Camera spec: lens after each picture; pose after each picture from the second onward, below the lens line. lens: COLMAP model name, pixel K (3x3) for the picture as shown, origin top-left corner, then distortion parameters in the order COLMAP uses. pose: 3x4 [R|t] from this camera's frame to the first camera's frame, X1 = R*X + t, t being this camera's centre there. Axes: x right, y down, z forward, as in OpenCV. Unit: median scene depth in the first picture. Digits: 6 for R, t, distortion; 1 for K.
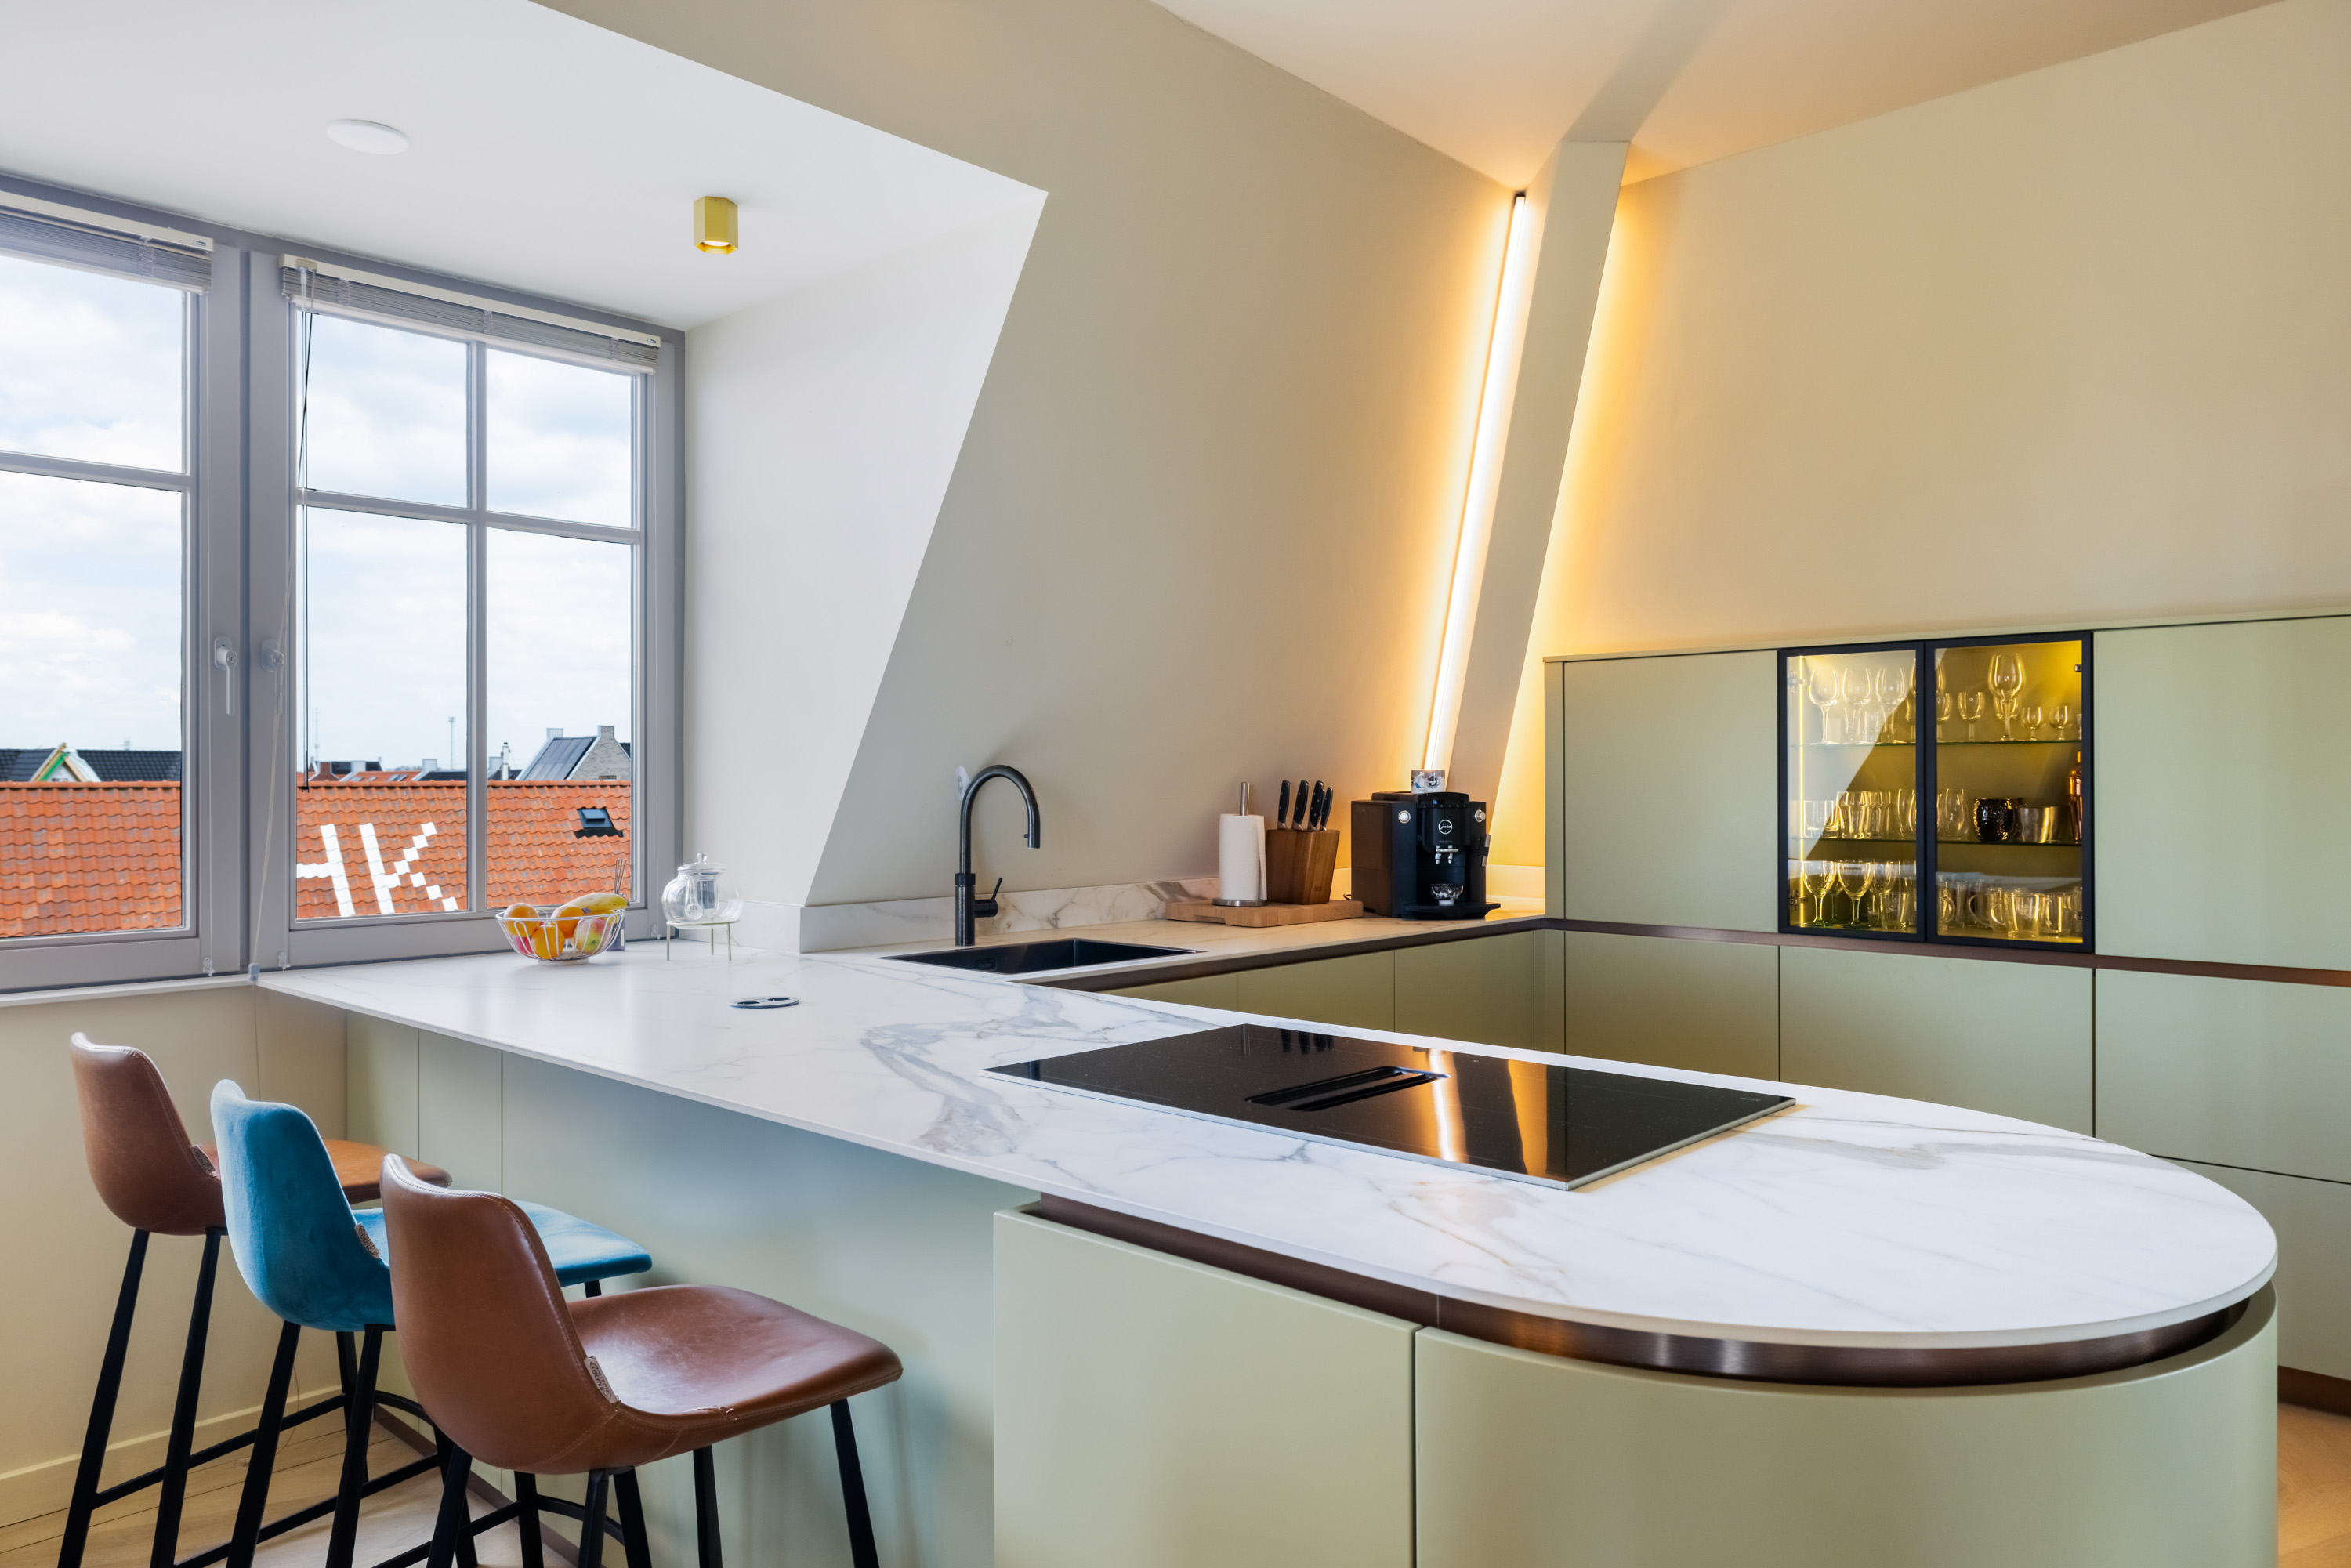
lens RADIAL K [[1564.7, 0, 1144.7], [0, 1564.7, 764.3], [0, 0, 1]] dist [-0.000341, -0.000939]
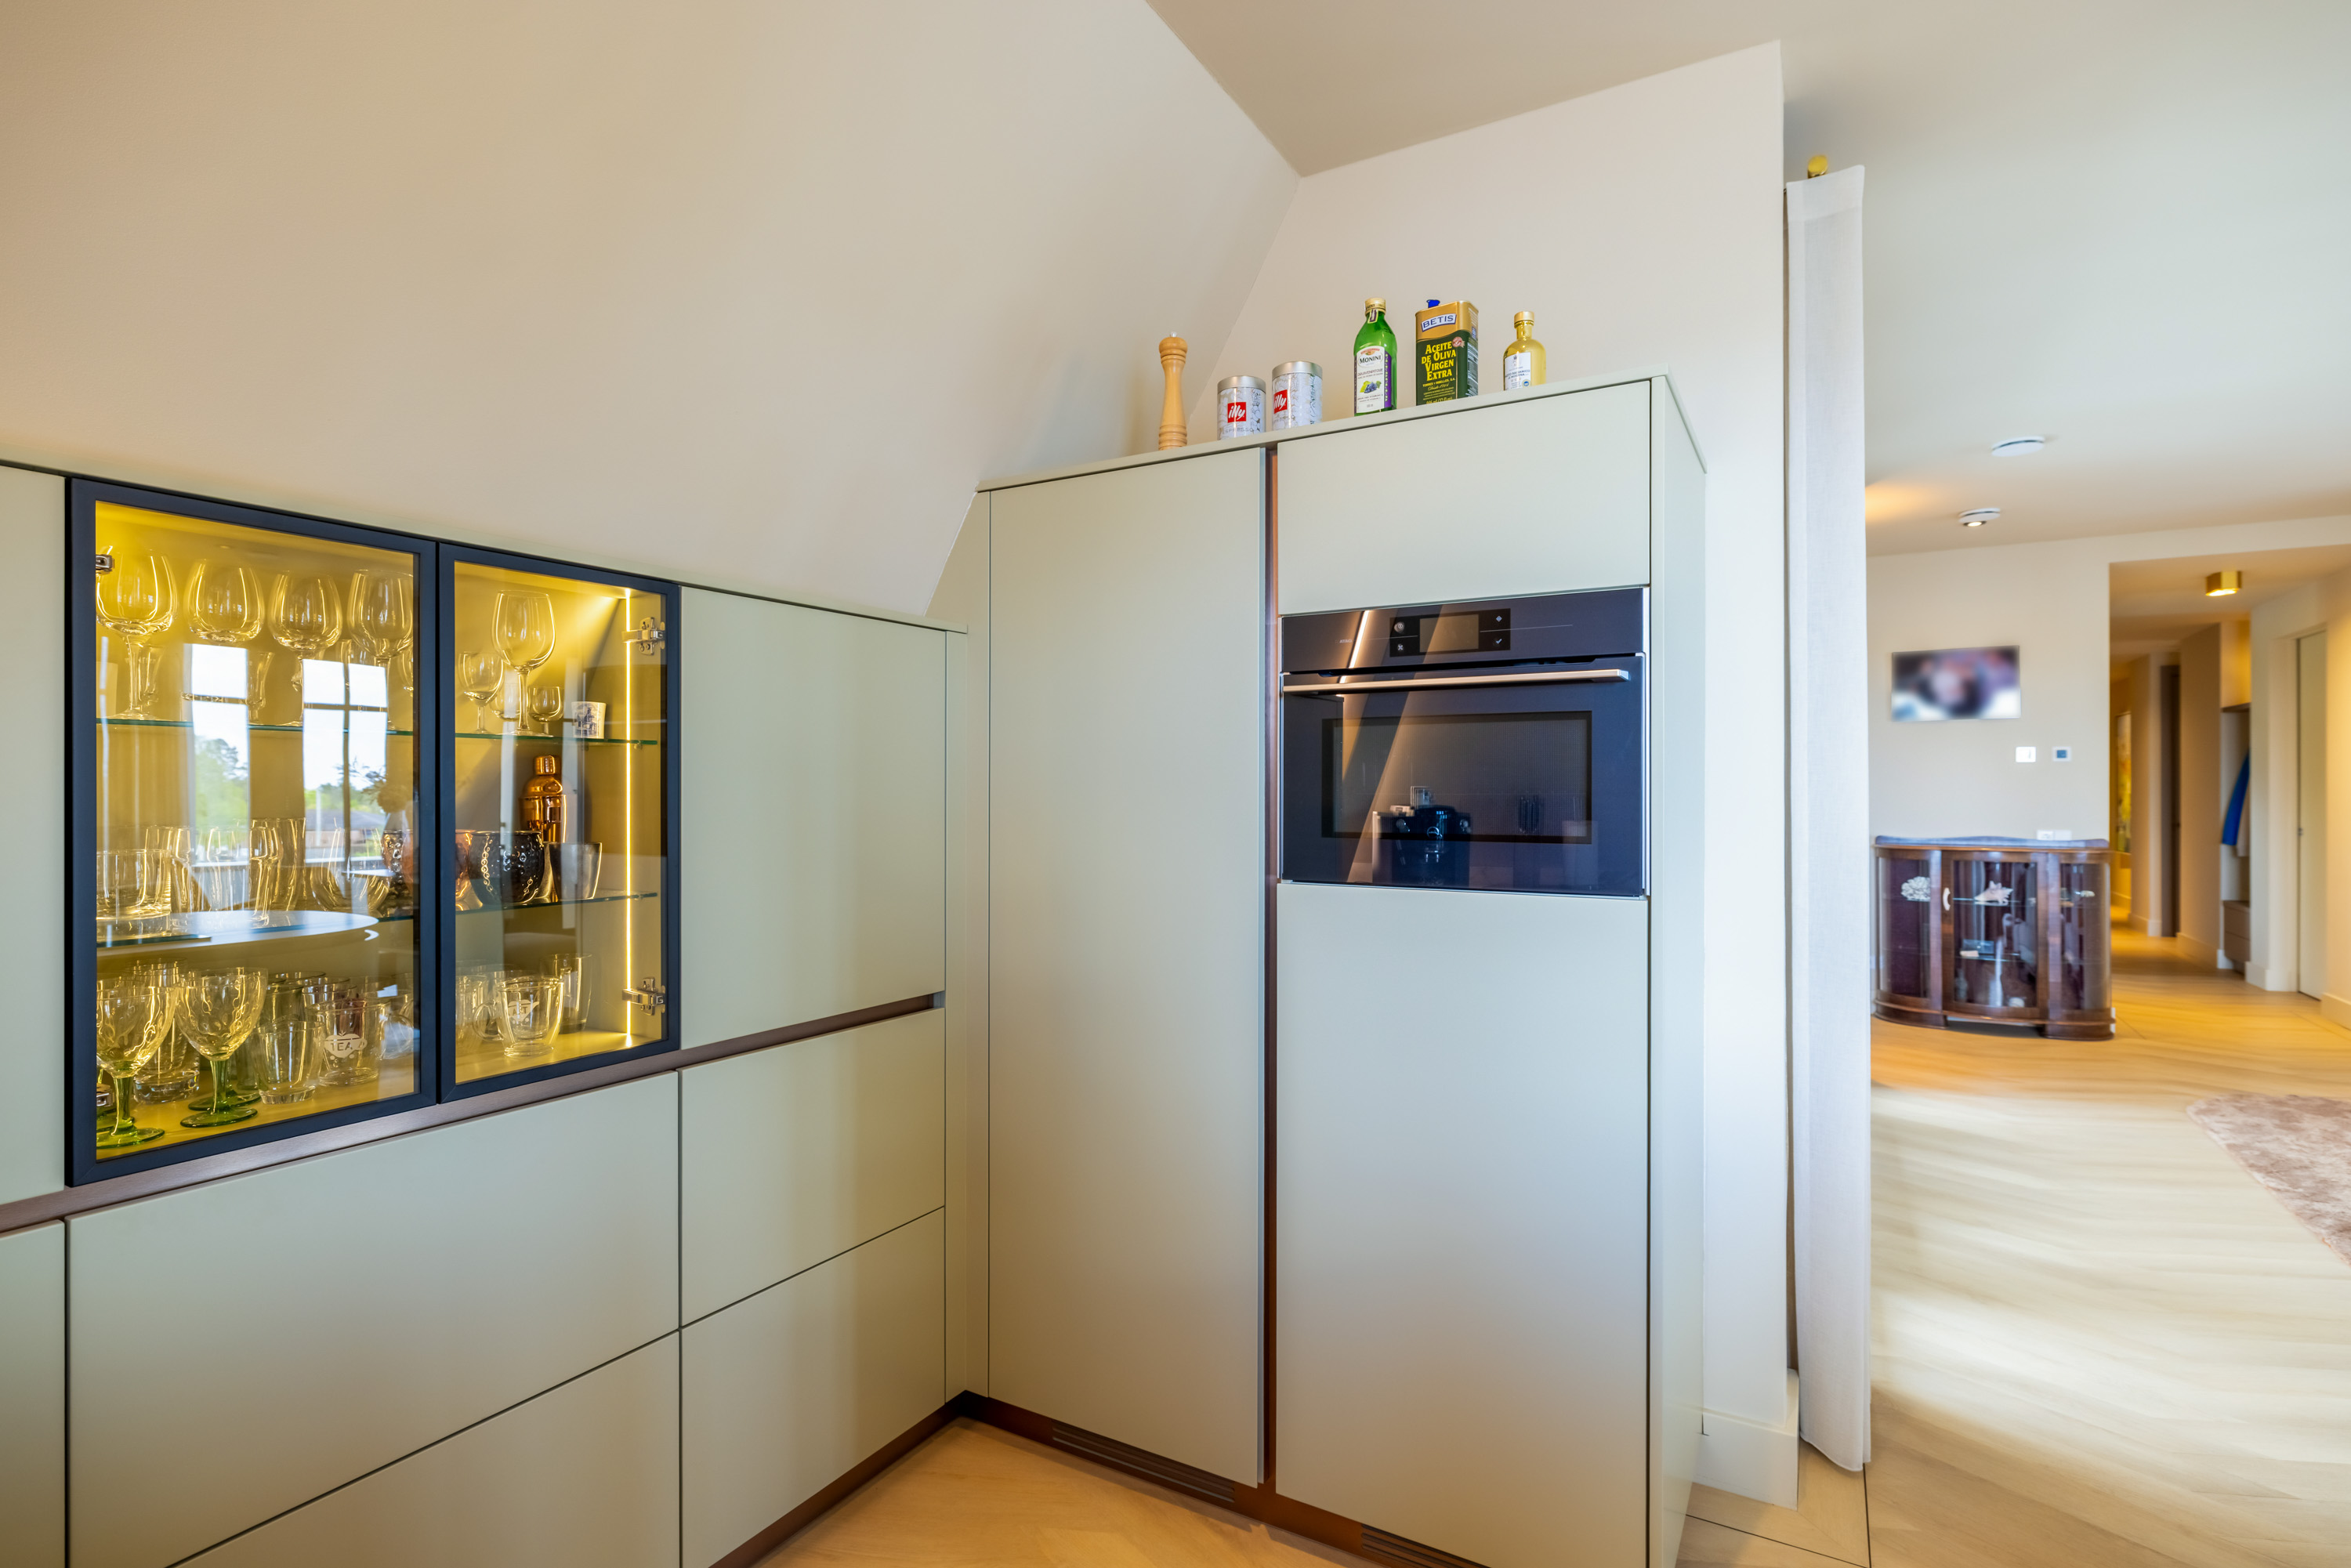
lens RADIAL K [[1106.4, 0, 1158.2], [0, 1106.4, 793.0], [0, 0, 1]] dist [-0.006268, -0.000330]
pose [[-0.237578, 0.008819, 0.971328, 0.072670], [0.000147, 0.999959, -0.009043, 0.010832], [-0.971368, -0.002006, -0.237569, 0.839611]]
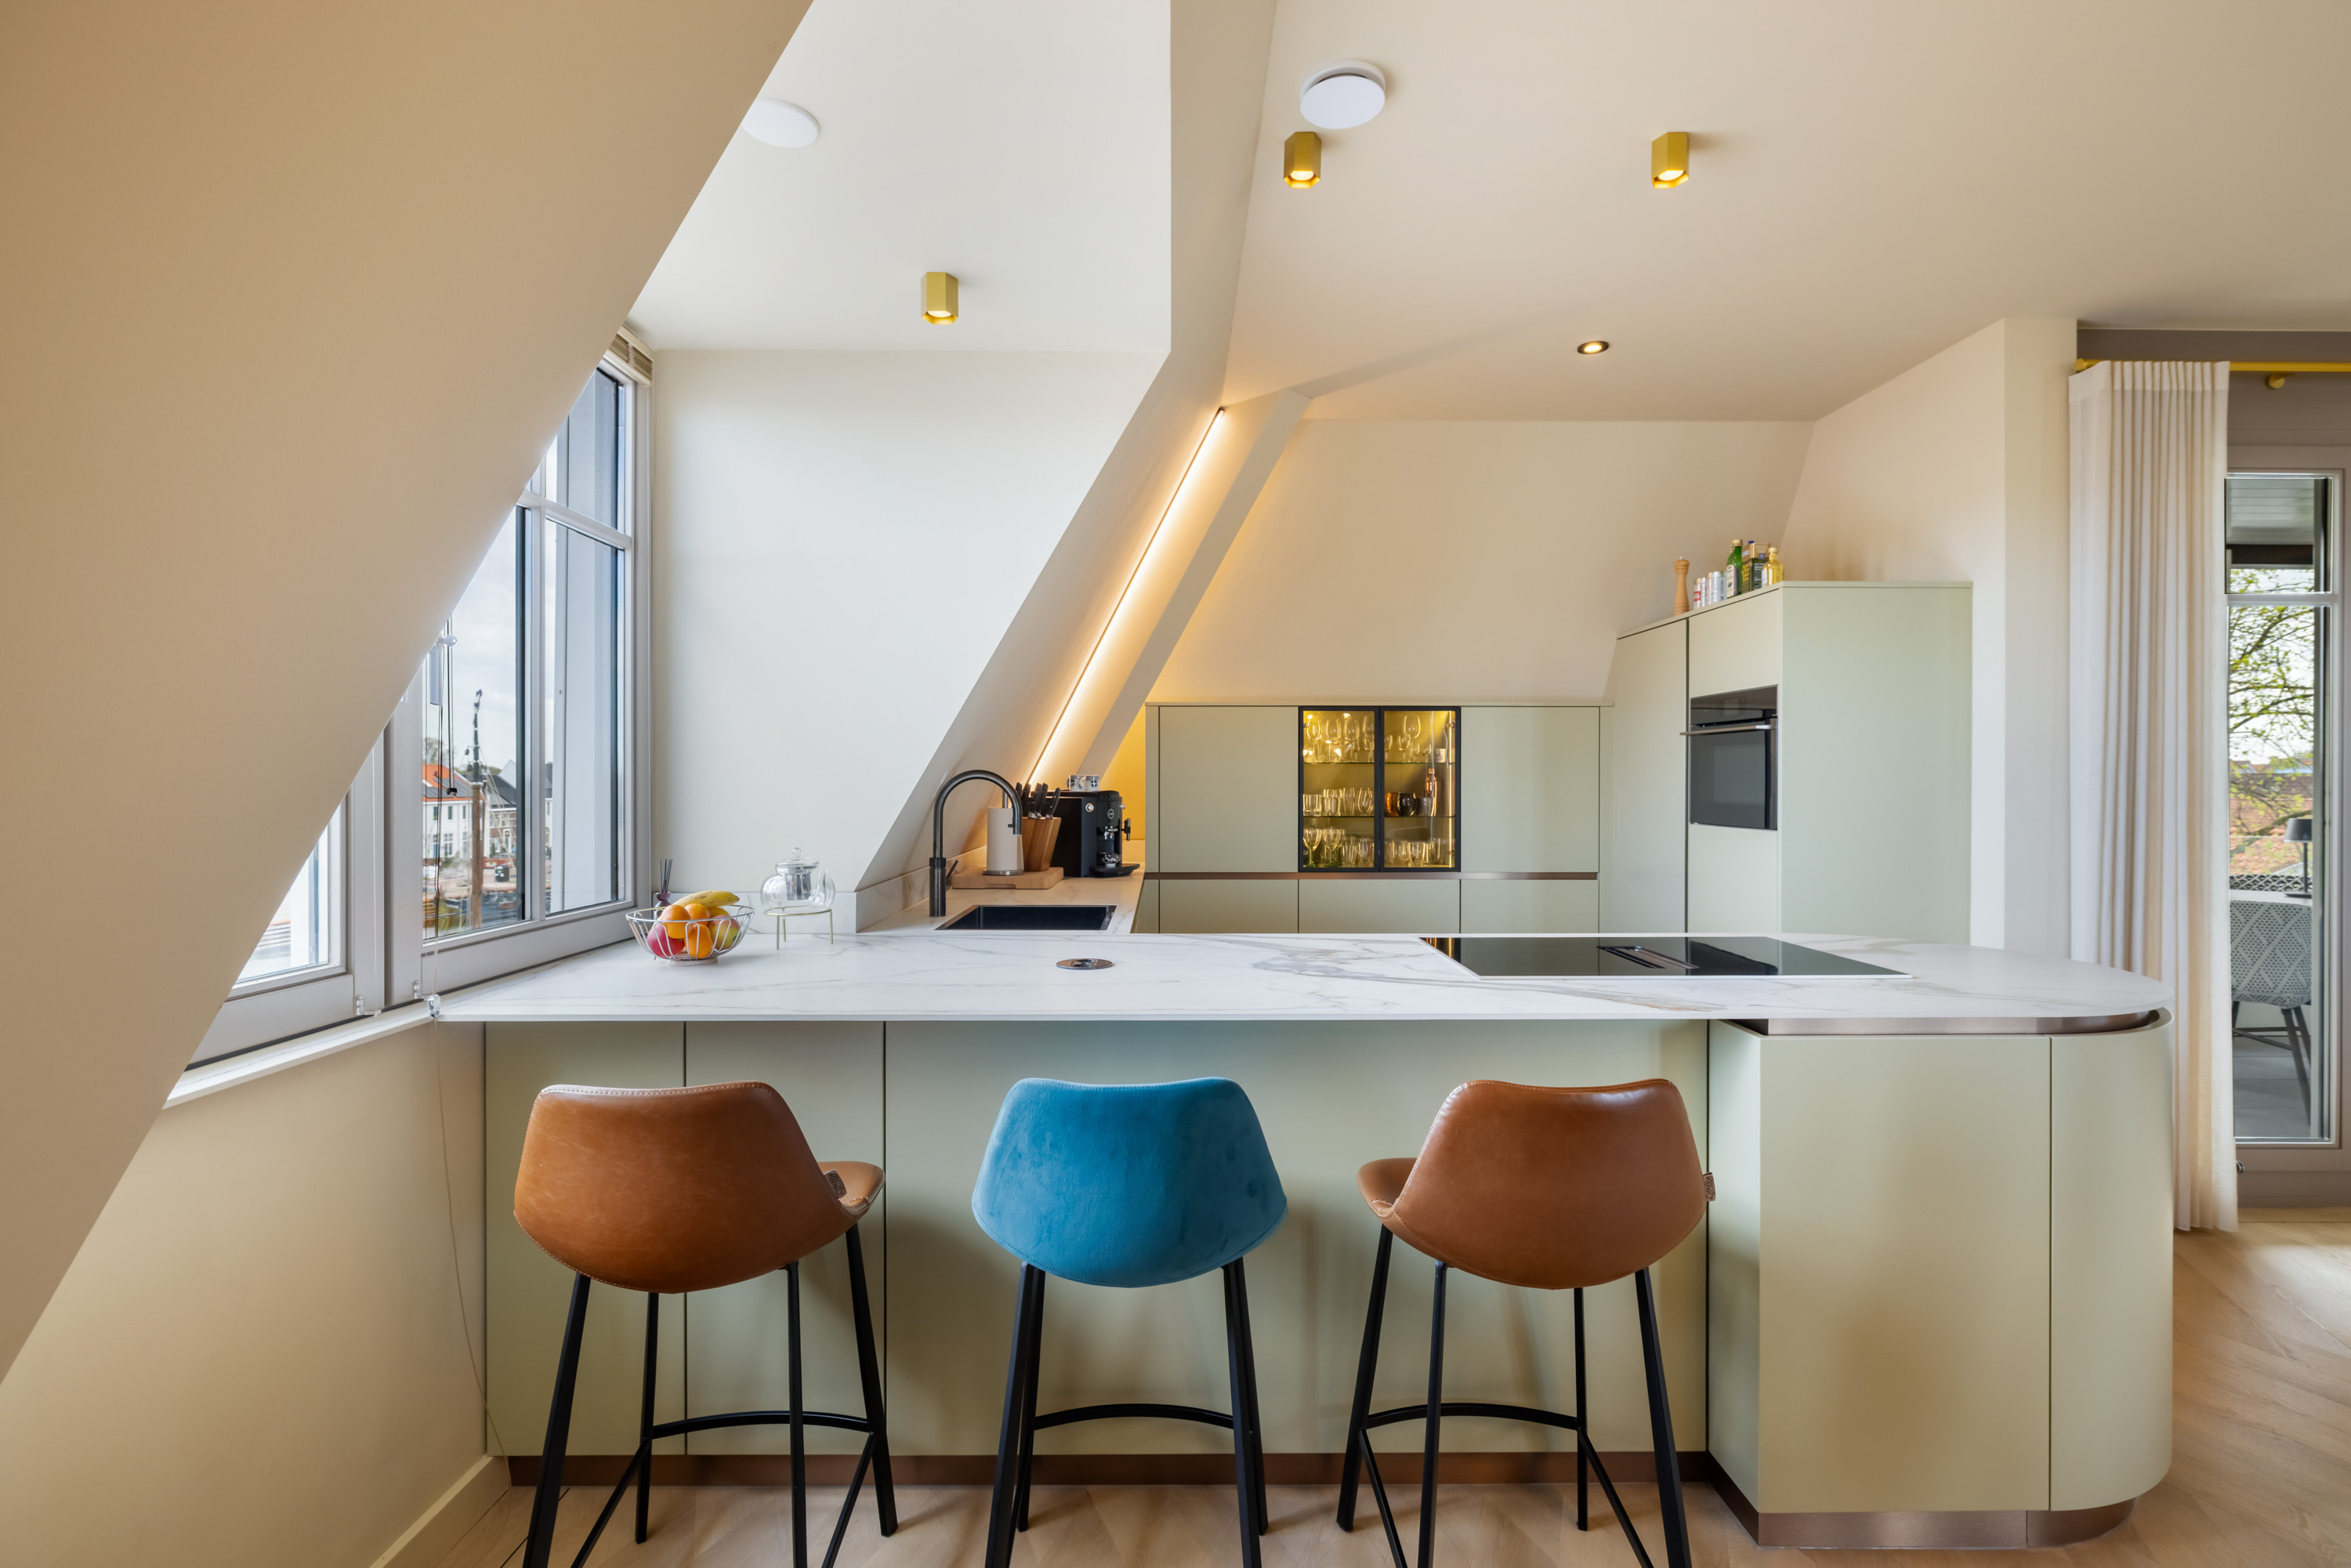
lens RADIAL K [[1106.4, 0, 1185.0], [0, 1106.4, 778.5], [0, 0, 1]] dist [-0.006268, -0.000330]
pose [[0.714833, 0.004006, 0.699283, -0.558807], [-0.007818, 0.999967, 0.002263, 0.003926], [-0.699251, -0.007085, 0.714841, 0.233849]]
